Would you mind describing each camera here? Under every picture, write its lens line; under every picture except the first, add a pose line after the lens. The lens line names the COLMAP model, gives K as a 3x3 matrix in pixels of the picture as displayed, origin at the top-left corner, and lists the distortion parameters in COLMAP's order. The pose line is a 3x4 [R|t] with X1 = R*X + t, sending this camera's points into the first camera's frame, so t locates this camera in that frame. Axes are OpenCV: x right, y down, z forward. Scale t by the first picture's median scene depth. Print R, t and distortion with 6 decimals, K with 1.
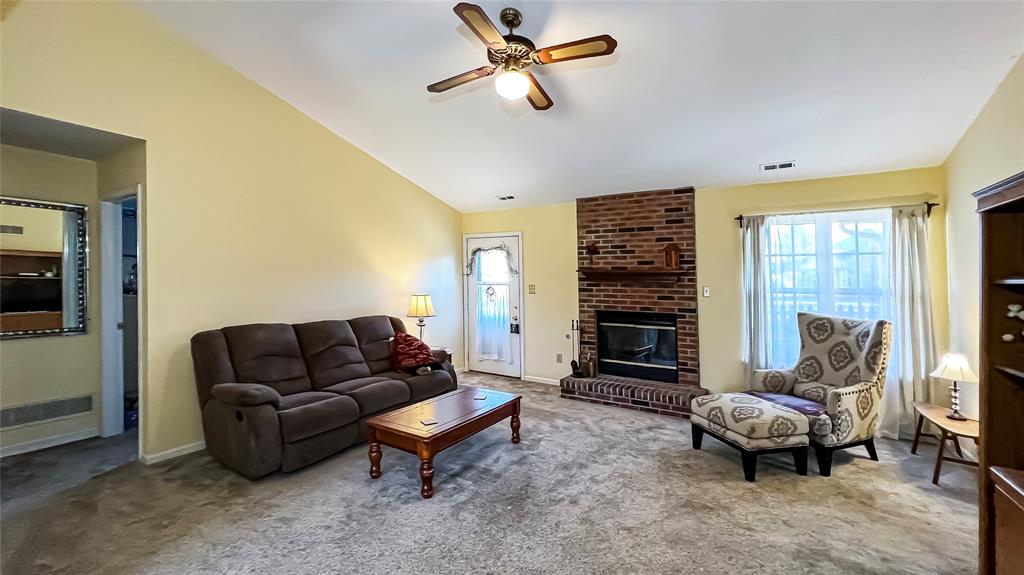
lens RADIAL K [[416.3, 0, 514.5], [0, 416.3, 259.3], [0, 0, 1]] dist [0.000621, -0.000025]
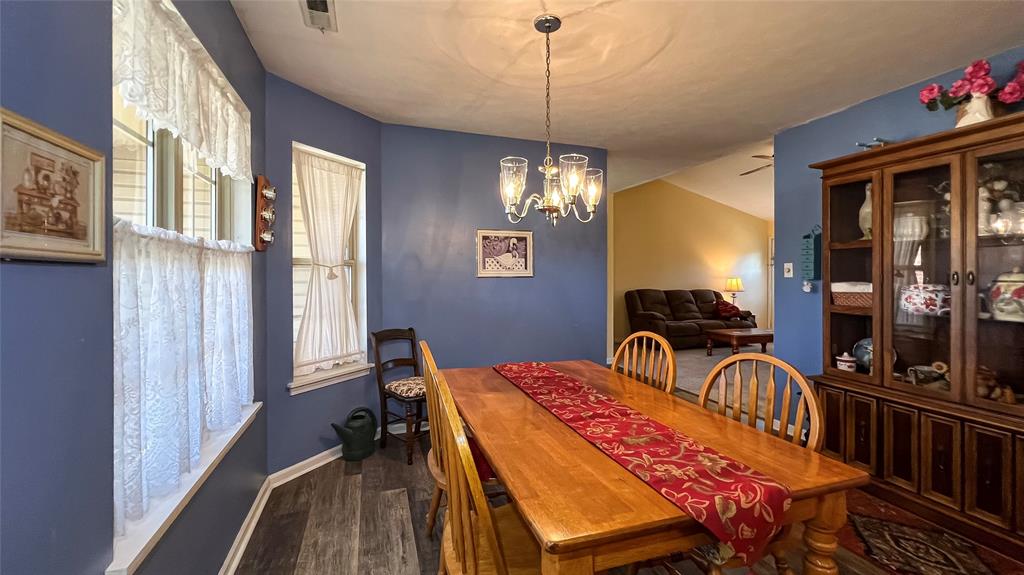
lens RADIAL K [[411.1, 0, 510.0], [0, 411.1, 282.8], [0, 0, 1]] dist [0.000592, 0.000012]
pose [[0.746643, 0.002633, -0.665220, 0.195667], [0.034271, 0.998512, 0.042418, 0.006693], [0.664342, -0.054469, 0.745441, -0.791297]]
